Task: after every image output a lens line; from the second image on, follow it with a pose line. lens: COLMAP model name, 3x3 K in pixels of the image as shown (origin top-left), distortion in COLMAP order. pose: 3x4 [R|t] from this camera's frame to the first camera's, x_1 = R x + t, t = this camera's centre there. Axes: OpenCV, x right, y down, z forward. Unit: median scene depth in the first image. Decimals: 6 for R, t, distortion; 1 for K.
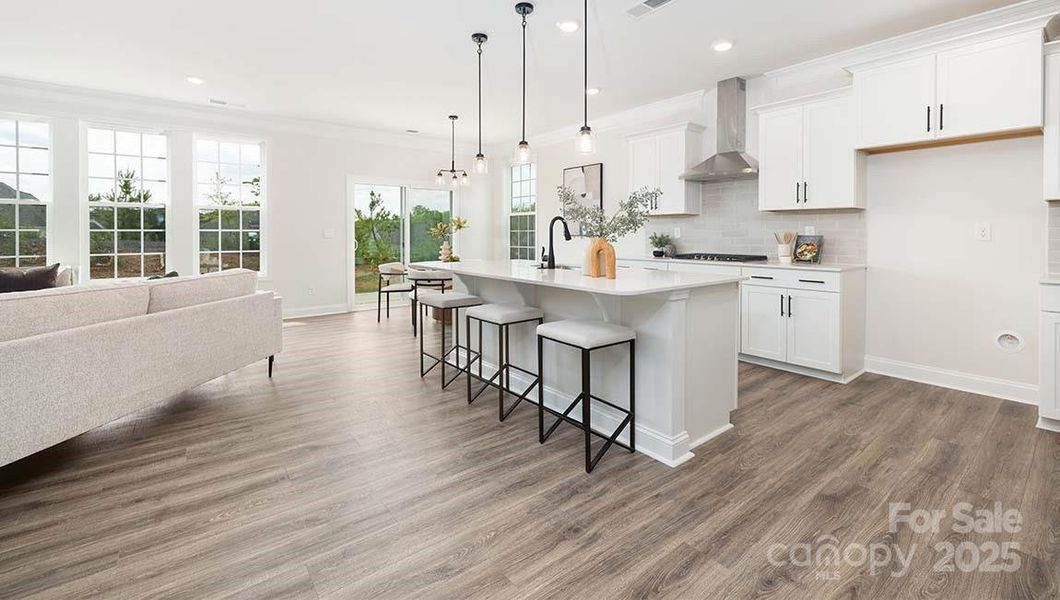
lens RADIAL K [[439.1, 0, 528.4], [0, 439.1, 236.2], [0, 0, 1]] dist [-0.000944, -0.000178]
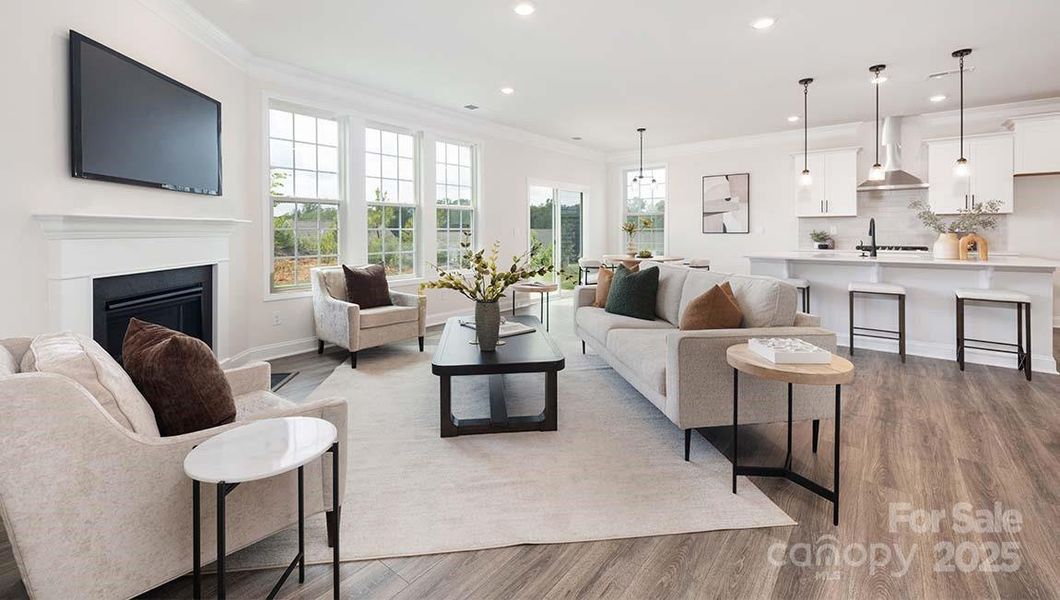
lens RADIAL K [[440.1, 0, 536.9], [0, 440.1, 235.6], [0, 0, 1]] dist [0.009319, -0.000121]
pose [[0.974243, -0.003308, 0.225478, -0.808212], [0.002819, 0.999993, 0.002491, 0.002015], [-0.225485, -0.001791, 0.974245, -0.069337]]
